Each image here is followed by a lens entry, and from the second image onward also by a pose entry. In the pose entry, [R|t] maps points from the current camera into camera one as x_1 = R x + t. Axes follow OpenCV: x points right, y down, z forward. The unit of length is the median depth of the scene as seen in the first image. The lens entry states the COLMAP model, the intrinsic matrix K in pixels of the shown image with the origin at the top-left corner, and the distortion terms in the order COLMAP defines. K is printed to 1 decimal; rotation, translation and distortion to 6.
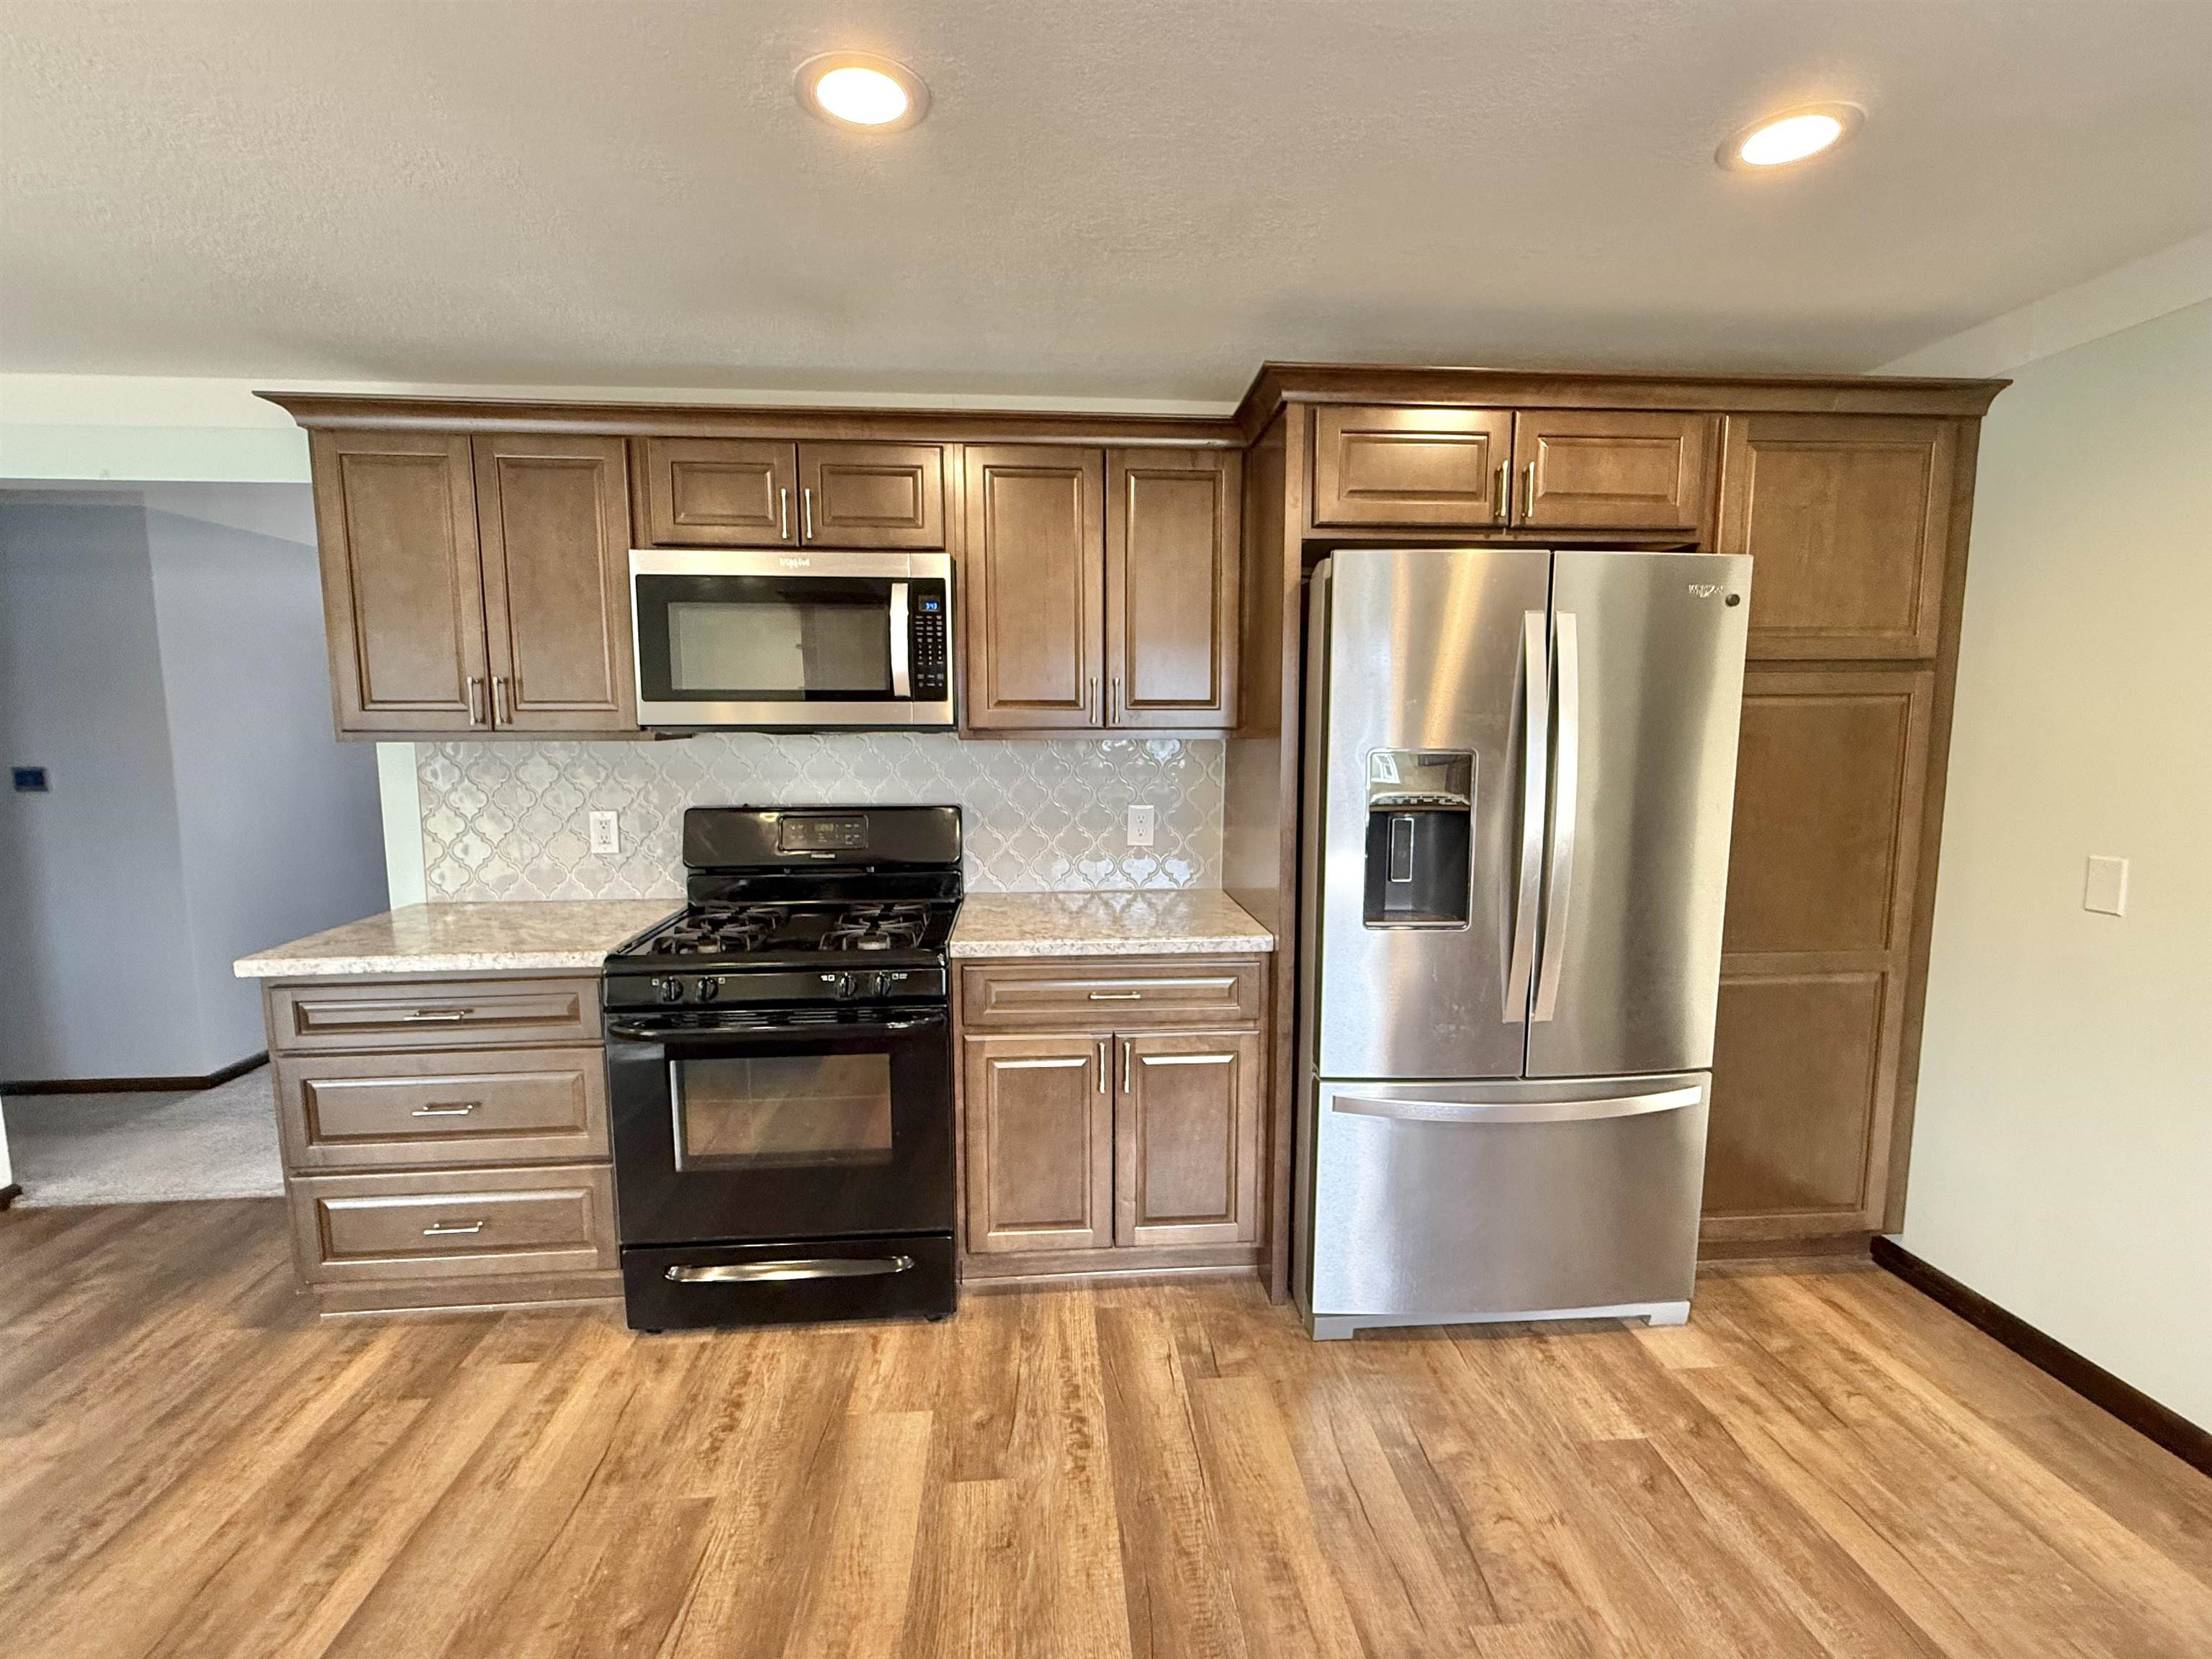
lens RADIAL K [[958.9, 0, 1108.2], [0, 958.9, 827.2], [0, 0, 1]] dist [0.000143, 0.000525]
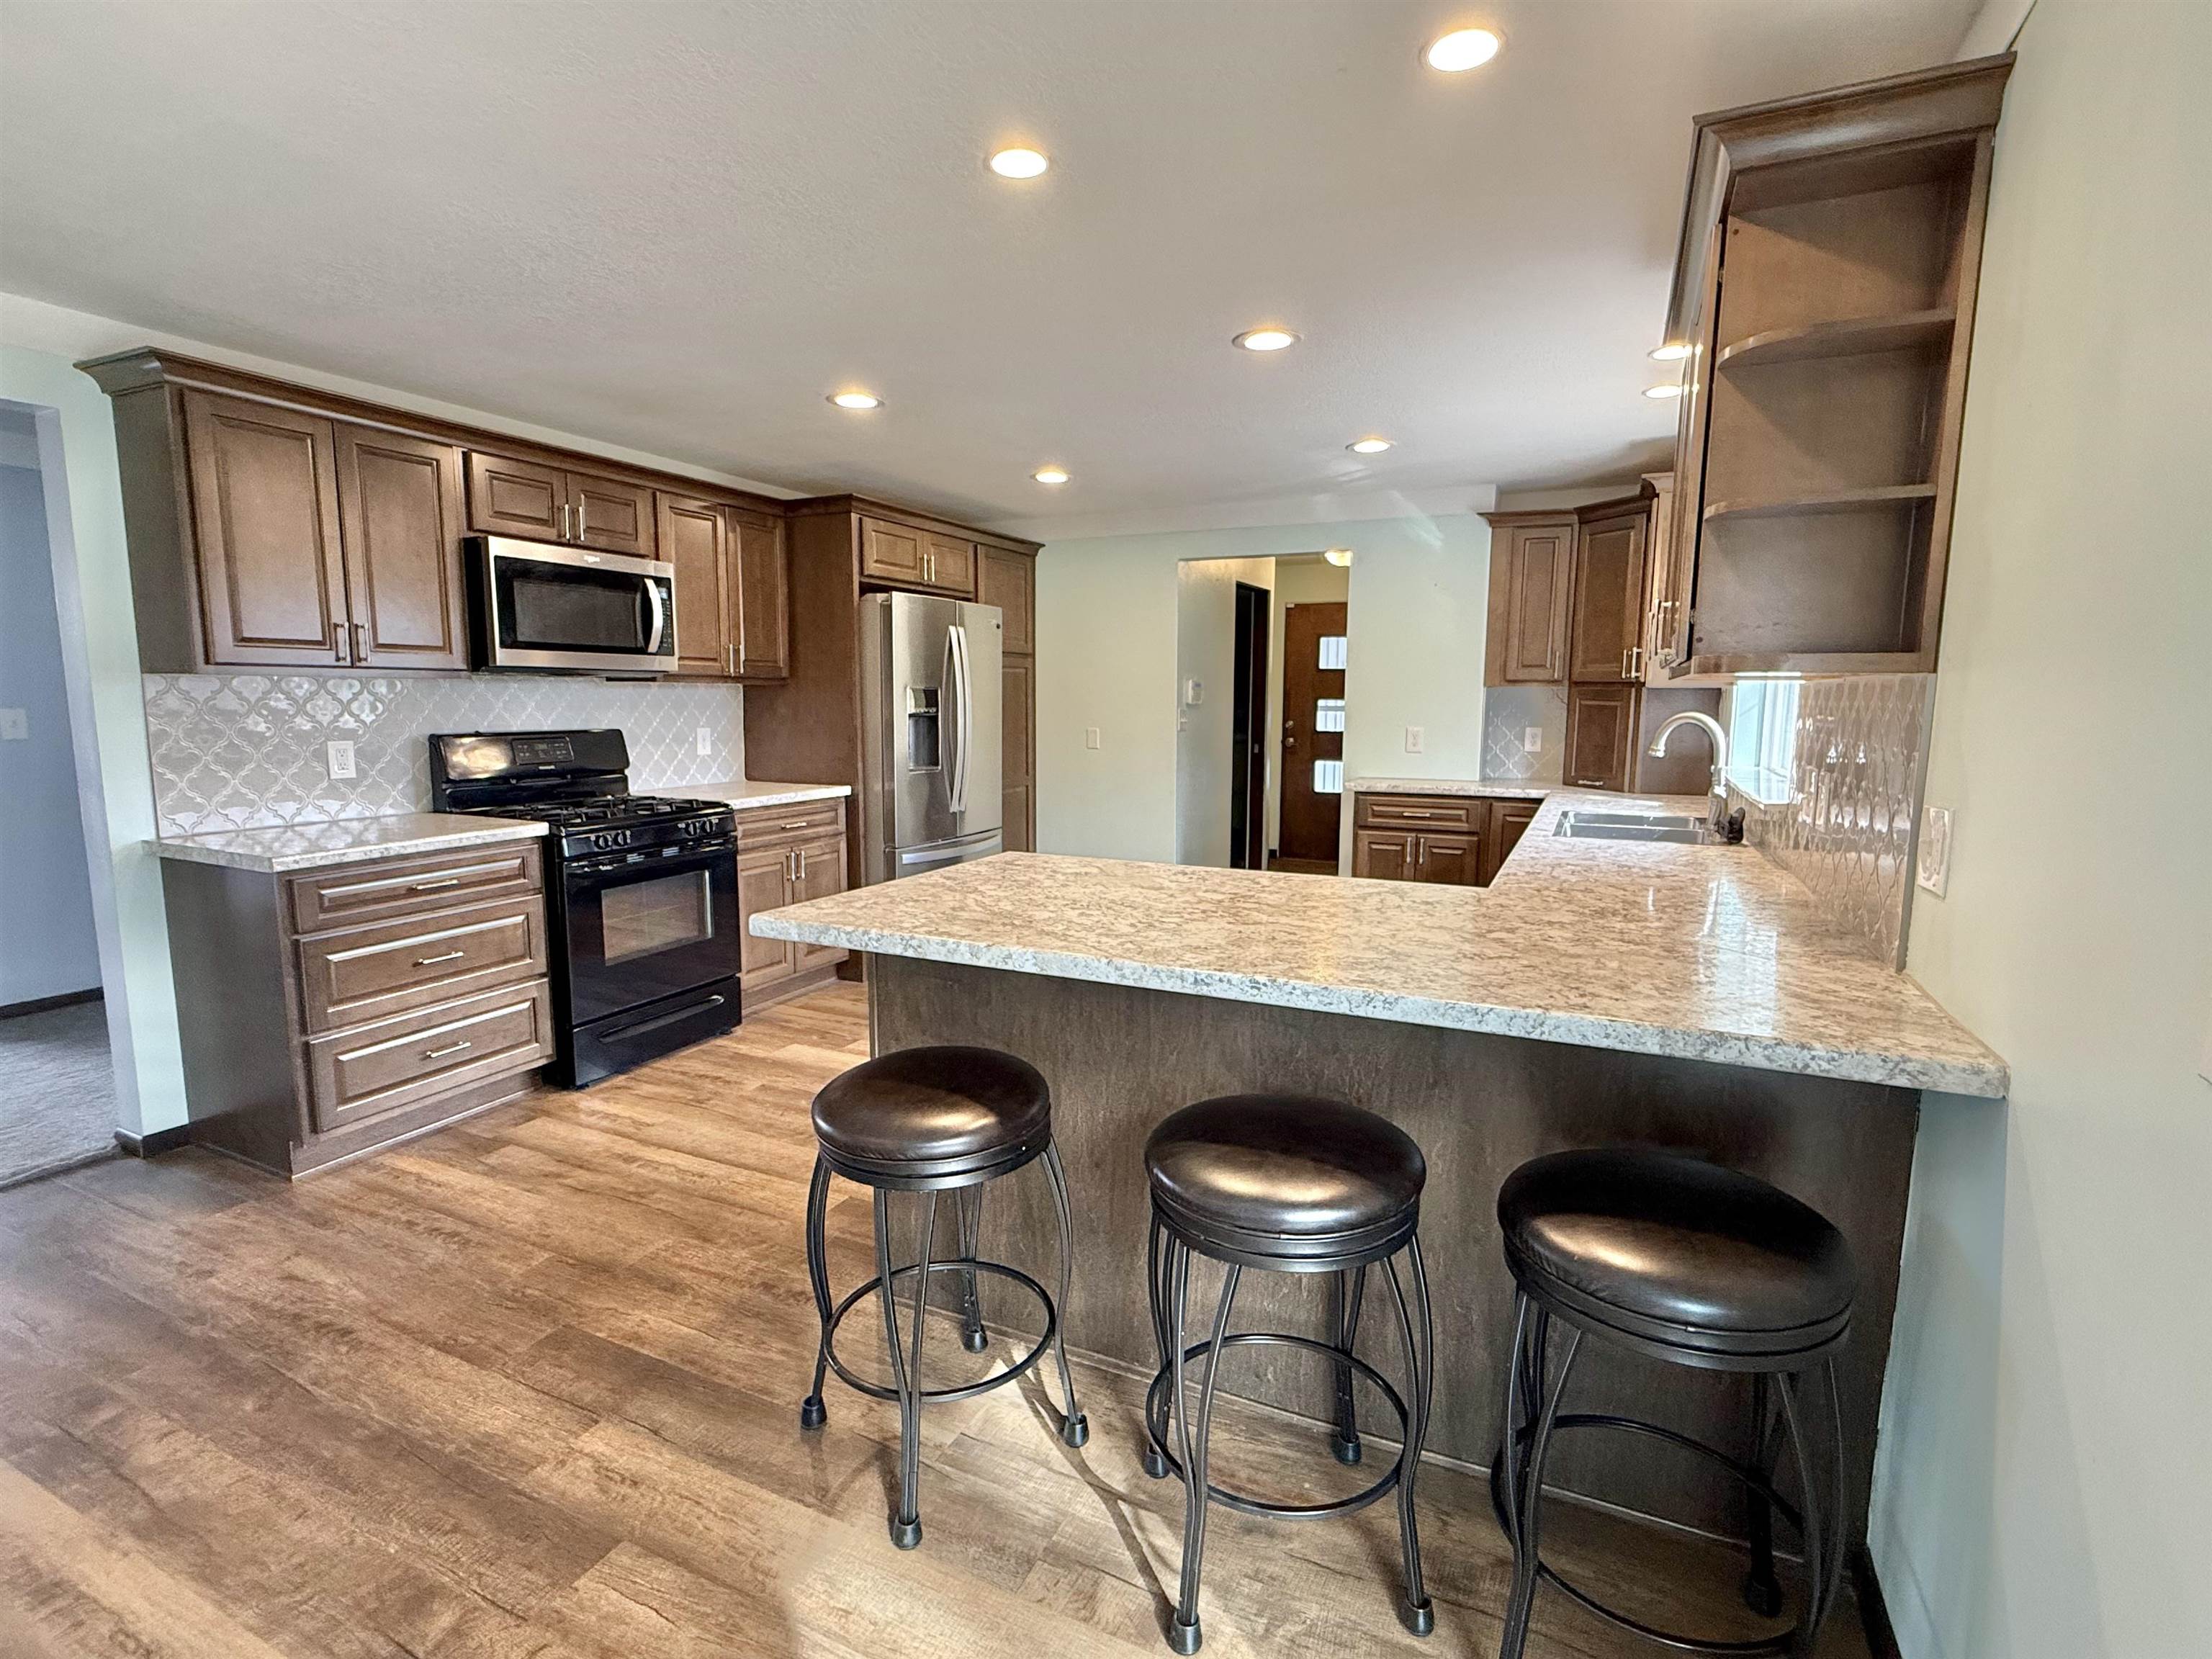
lens RADIAL K [[1048.8, 0, 1108.3], [0, 1048.8, 829.0], [0, 0, 1]] dist [0.005219, 0.000469]
pose [[0.496574, -0.106087, 0.861487, -1.384371], [0.082954, 0.993760, 0.074559, 0.083509], [-0.864021, 0.034440, 0.502276, -0.487301]]
